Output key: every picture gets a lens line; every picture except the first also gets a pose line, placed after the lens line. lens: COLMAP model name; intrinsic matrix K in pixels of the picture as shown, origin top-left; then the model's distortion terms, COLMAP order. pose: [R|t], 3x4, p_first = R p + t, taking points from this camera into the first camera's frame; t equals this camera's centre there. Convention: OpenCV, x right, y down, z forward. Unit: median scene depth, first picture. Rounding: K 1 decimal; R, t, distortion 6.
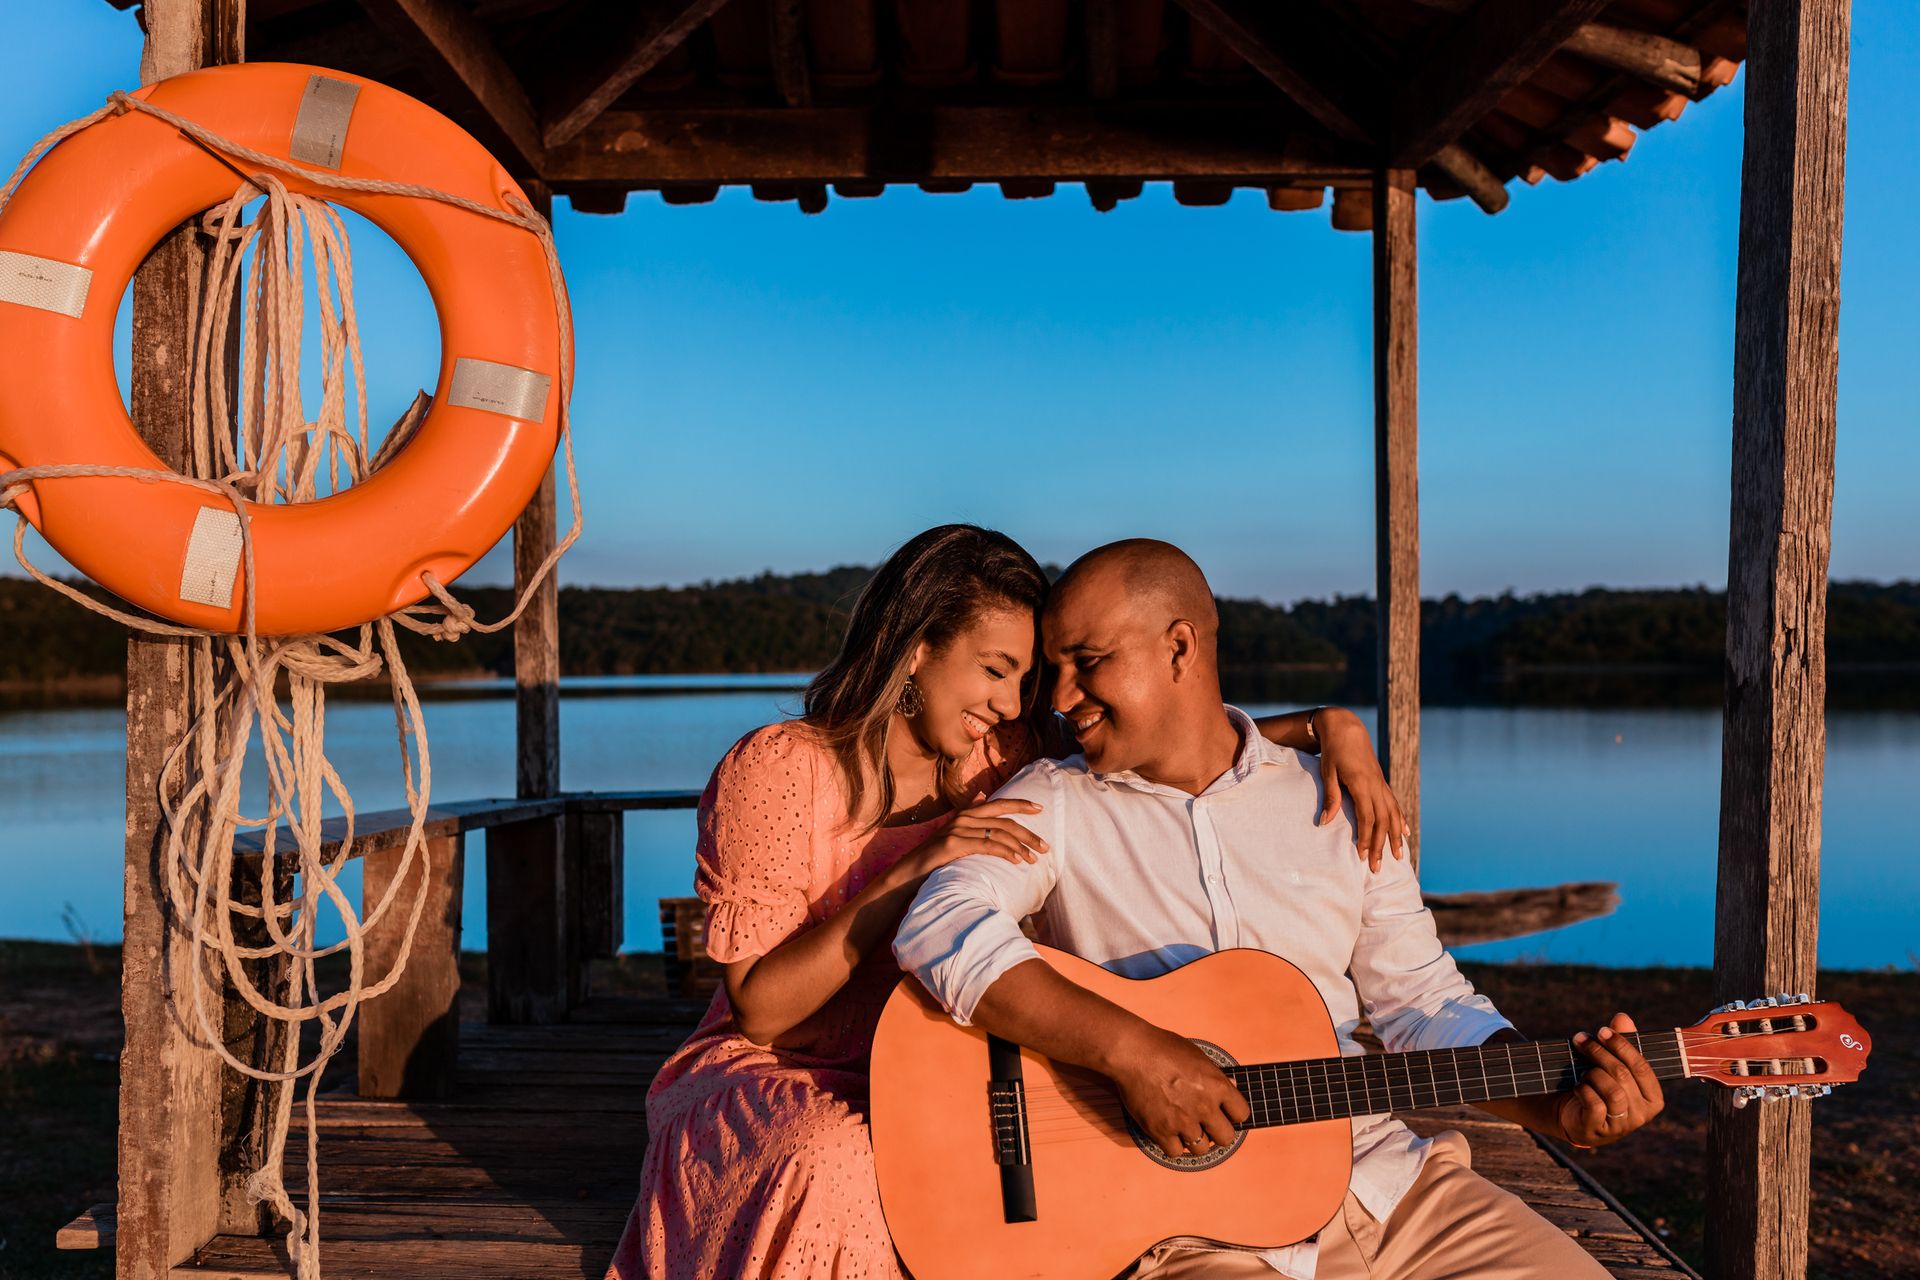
lens RADIAL K [[1893.7, 0, 960.0], [0, 1893.7, 640.0], [0, 0, 1]] dist [0.012342, 0.008925]
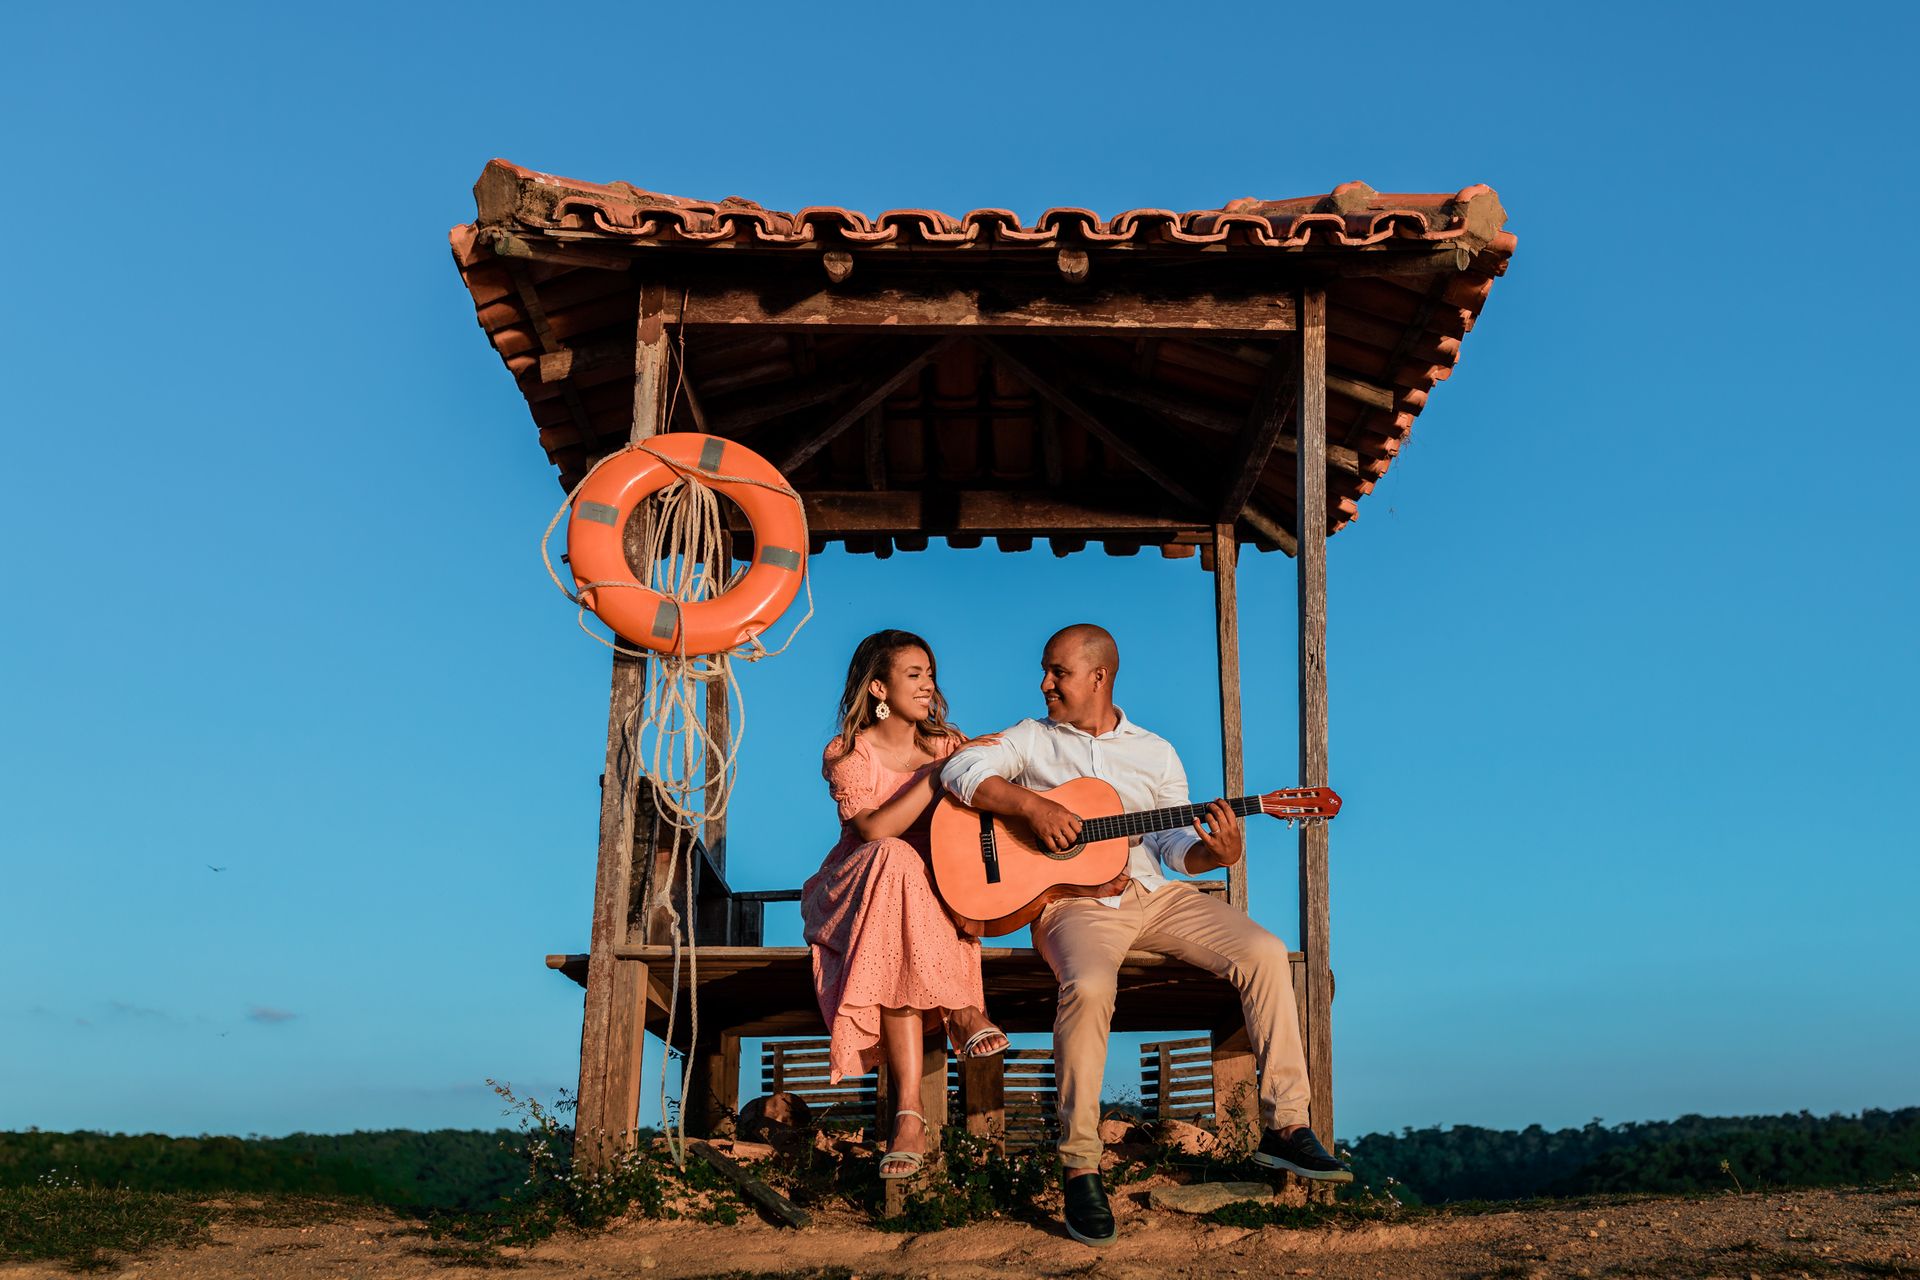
lens RADIAL K [[1957.3, 0, 960.0], [0, 1957.3, 640.0], [0, 0, 1]] dist [-0.007061, -0.000897]
pose [[0.999950, 0.004274, -0.009032, 0.005978], [-0.006371, 0.969048, -0.246791, 0.323494], [0.007697, 0.246836, 0.969027, -0.774558]]
